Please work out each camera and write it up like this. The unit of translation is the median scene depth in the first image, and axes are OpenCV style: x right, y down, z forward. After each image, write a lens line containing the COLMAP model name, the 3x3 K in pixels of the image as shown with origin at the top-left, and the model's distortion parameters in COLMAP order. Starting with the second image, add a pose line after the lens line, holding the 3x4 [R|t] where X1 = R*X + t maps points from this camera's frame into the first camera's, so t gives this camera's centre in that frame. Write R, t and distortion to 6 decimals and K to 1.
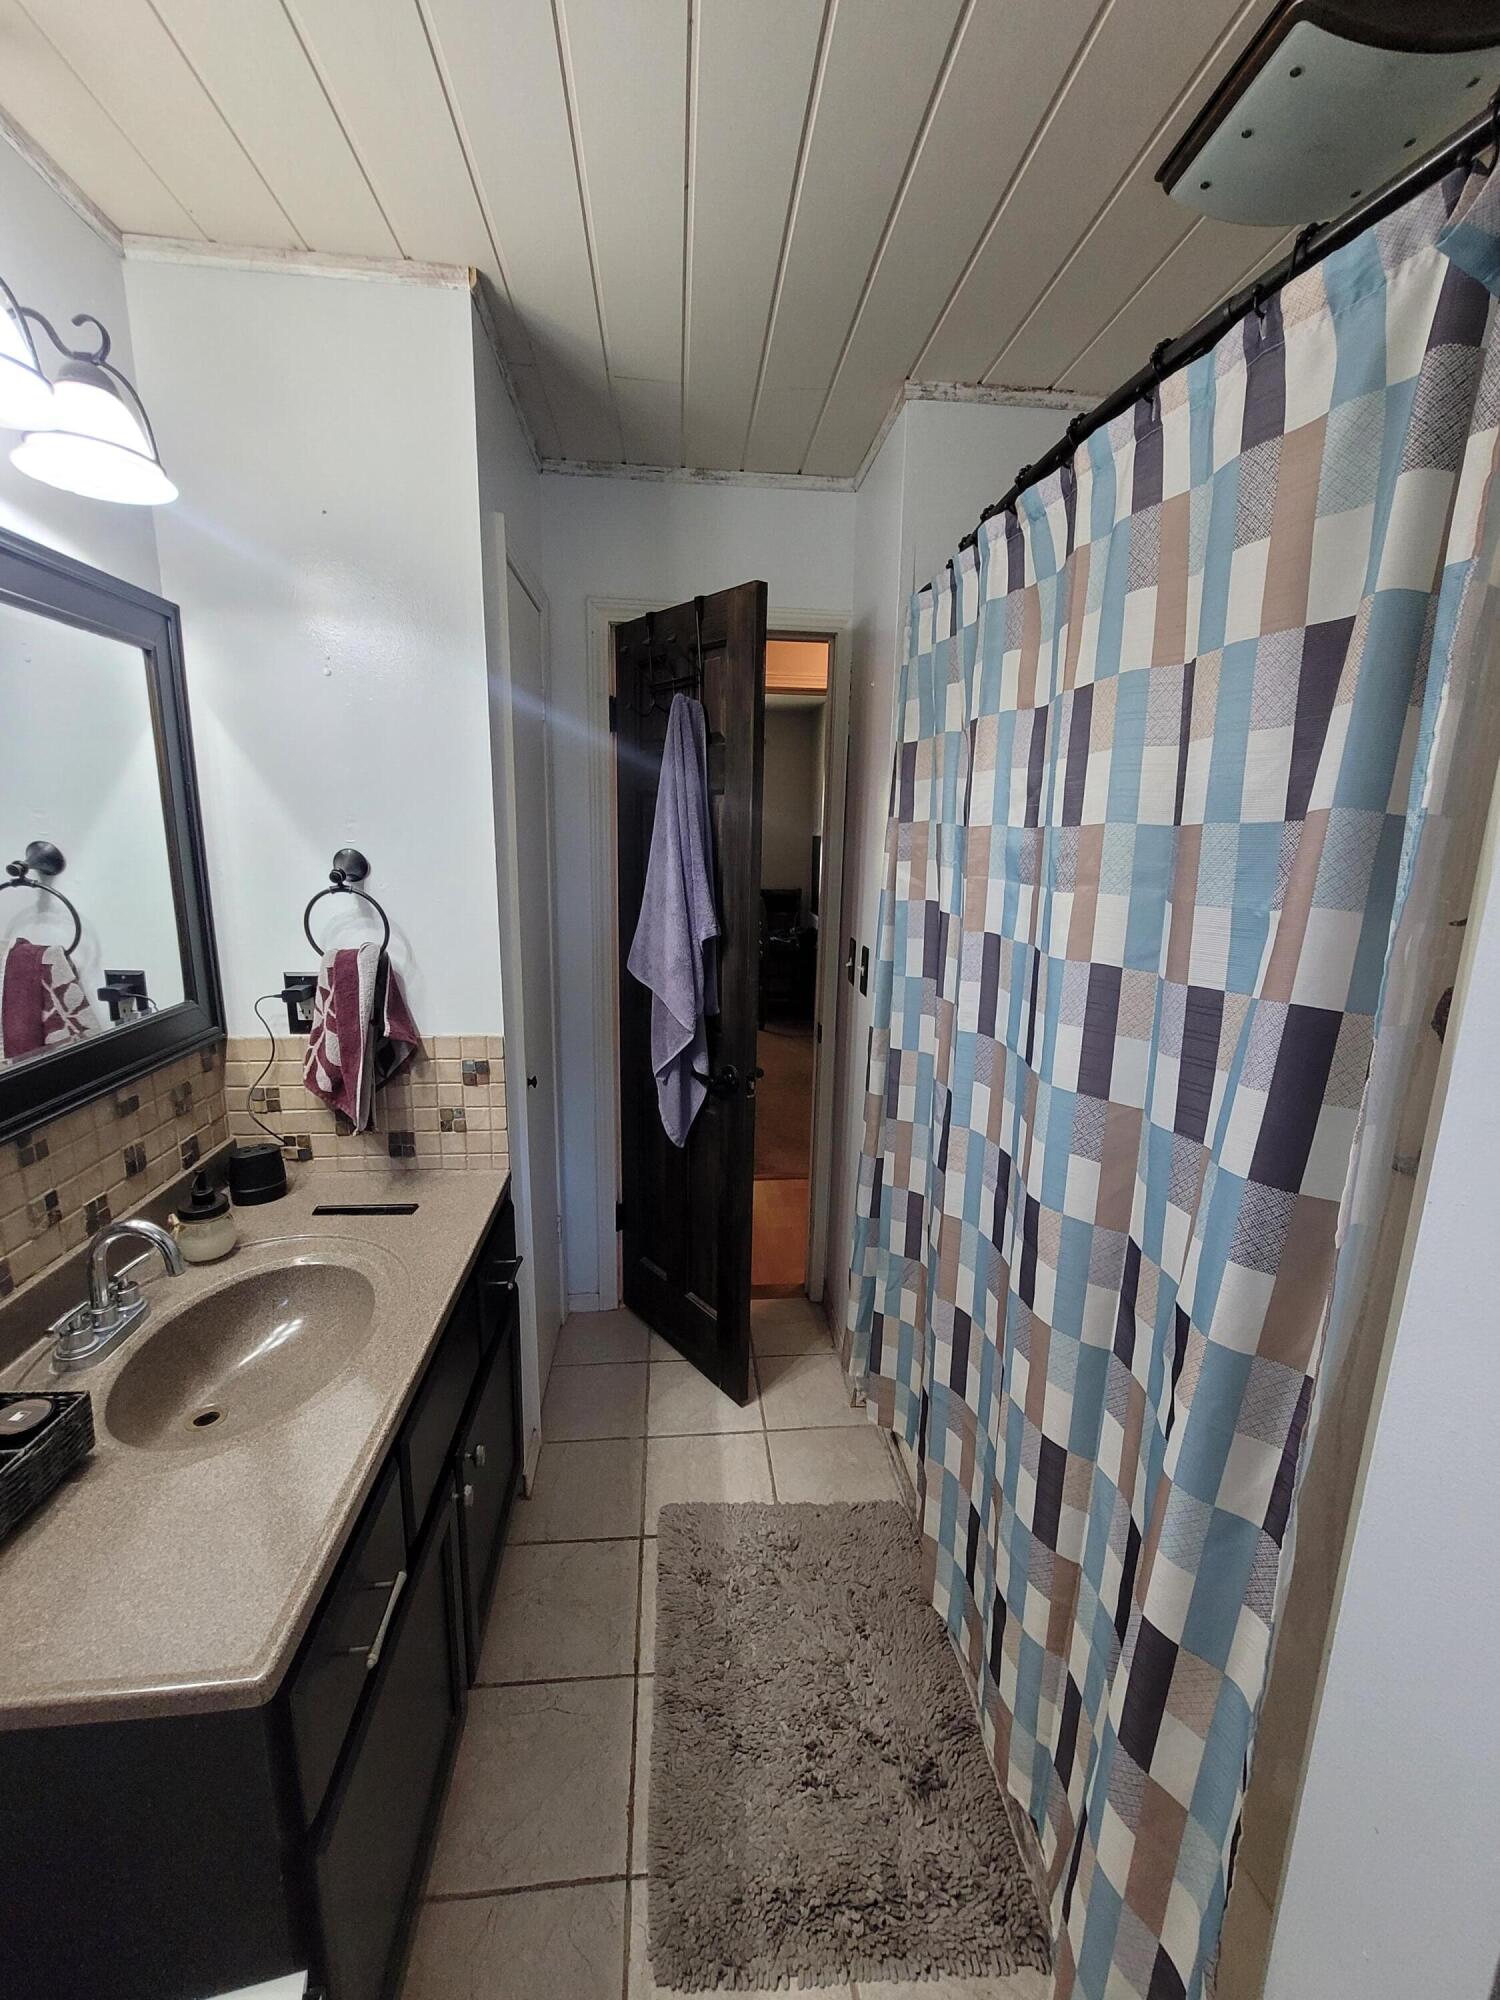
lens RADIAL K [[822.5, 0, 753.6], [0, 822.5, 998.9], [0, 0, 1]] dist [-0.004058, -0.000406]
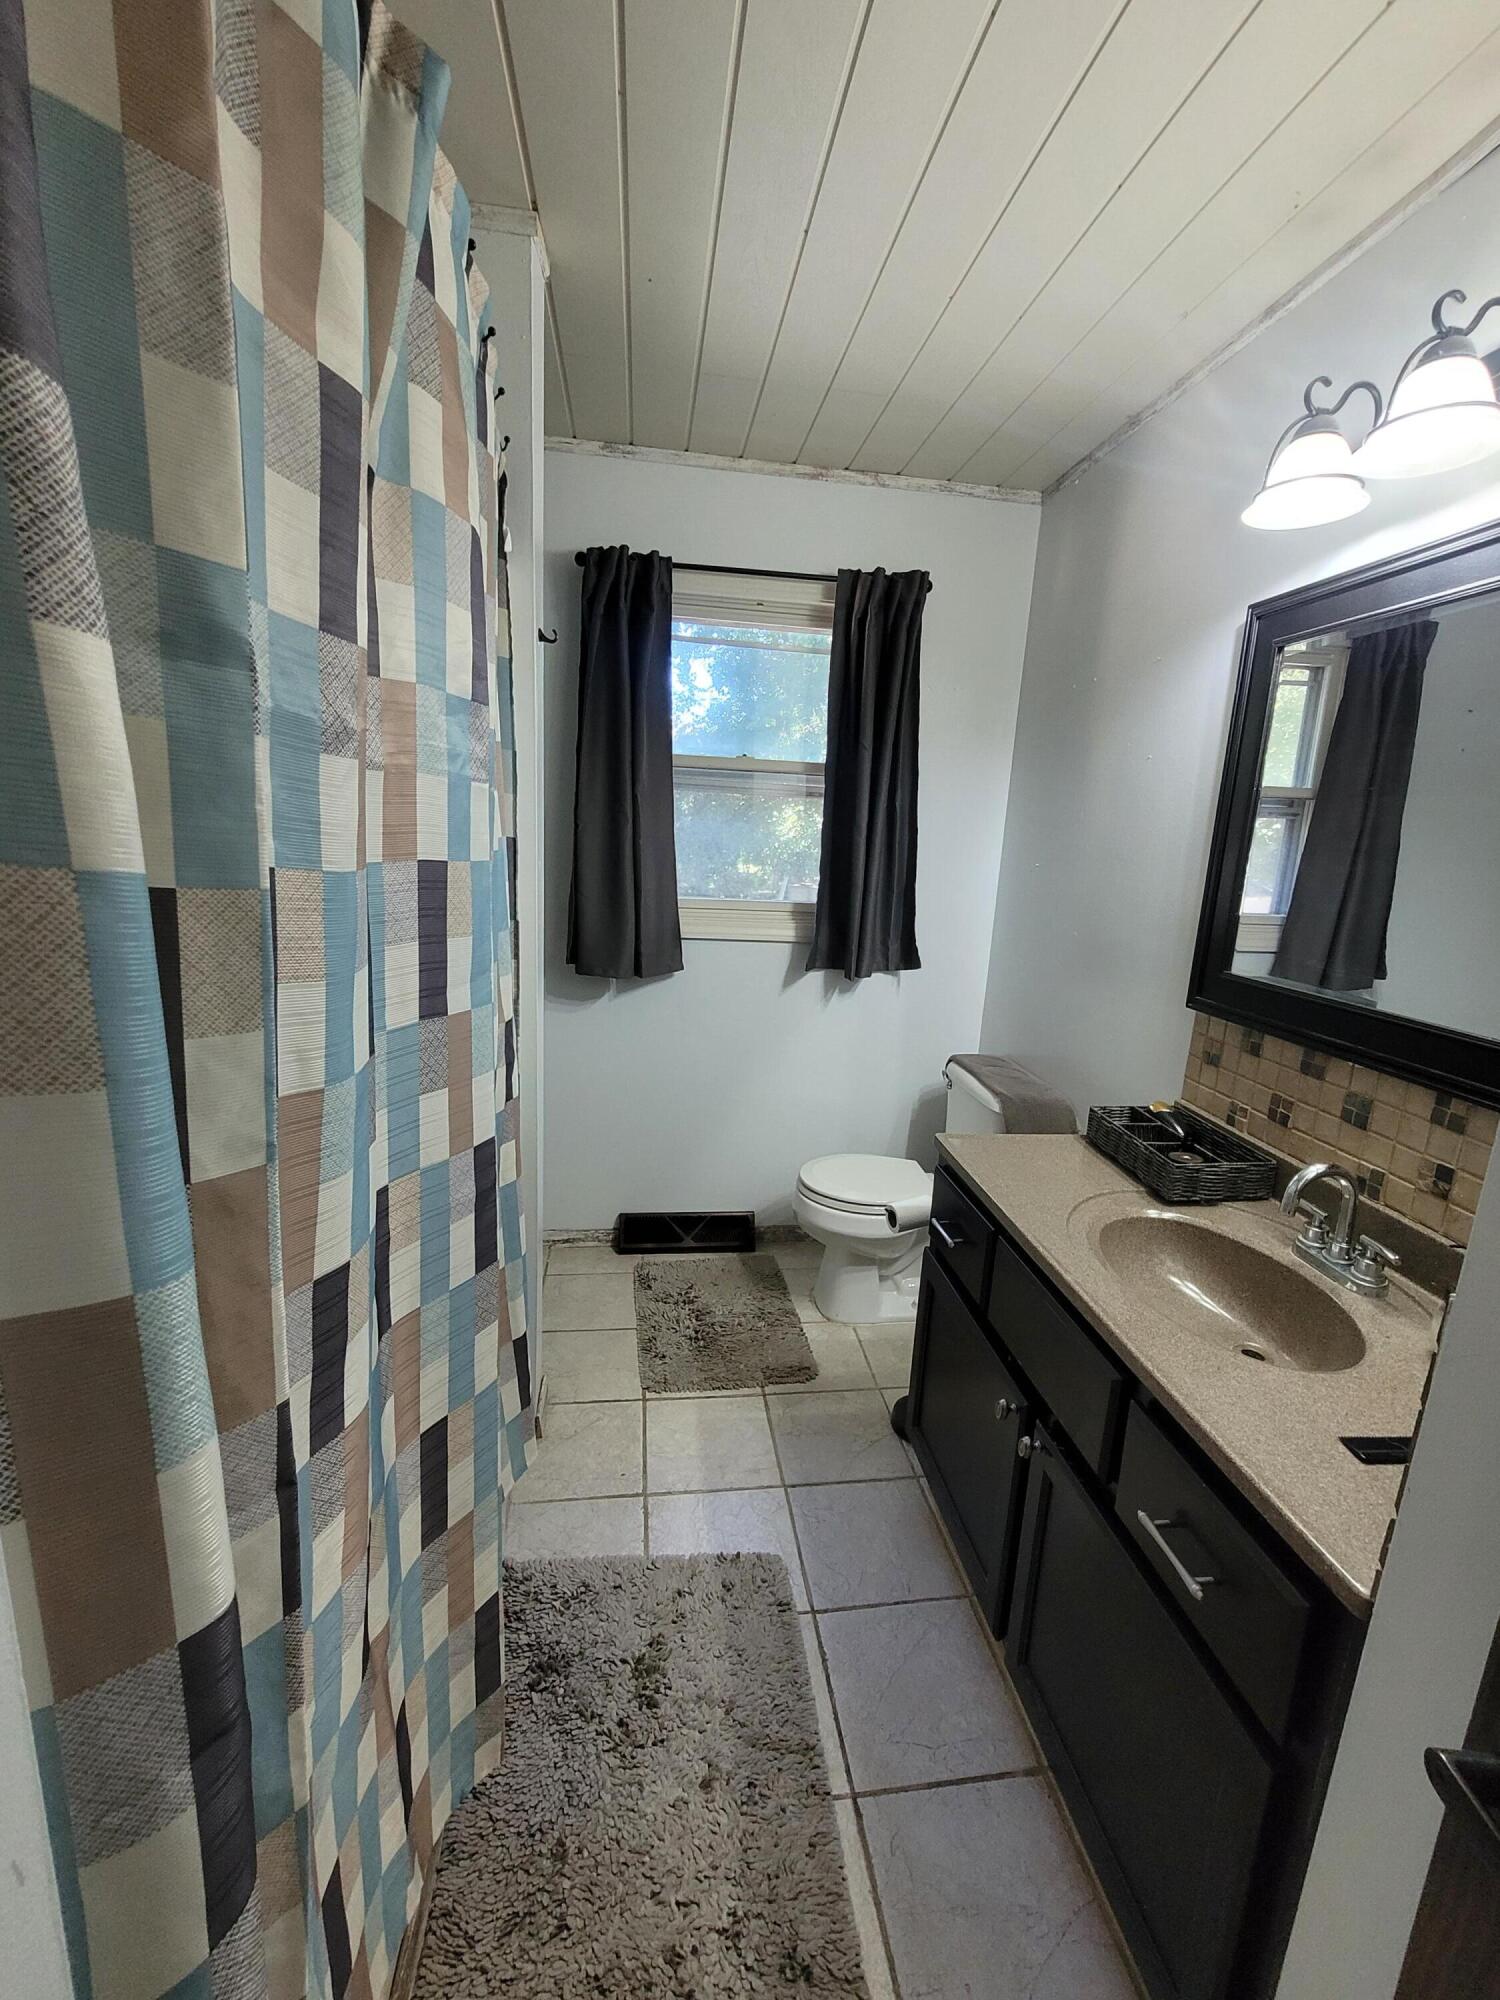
lens RADIAL K [[822.5, 0, 756.3], [0, 822.5, 988.9], [0, 0, 1]] dist [-0.004058, -0.000406]
pose [[-0.997361, -0.051226, -0.051439, 0.044508], [-0.067259, 0.918686, 0.389220, -0.269391], [0.027318, 0.391653, -0.919707, 1.651238]]
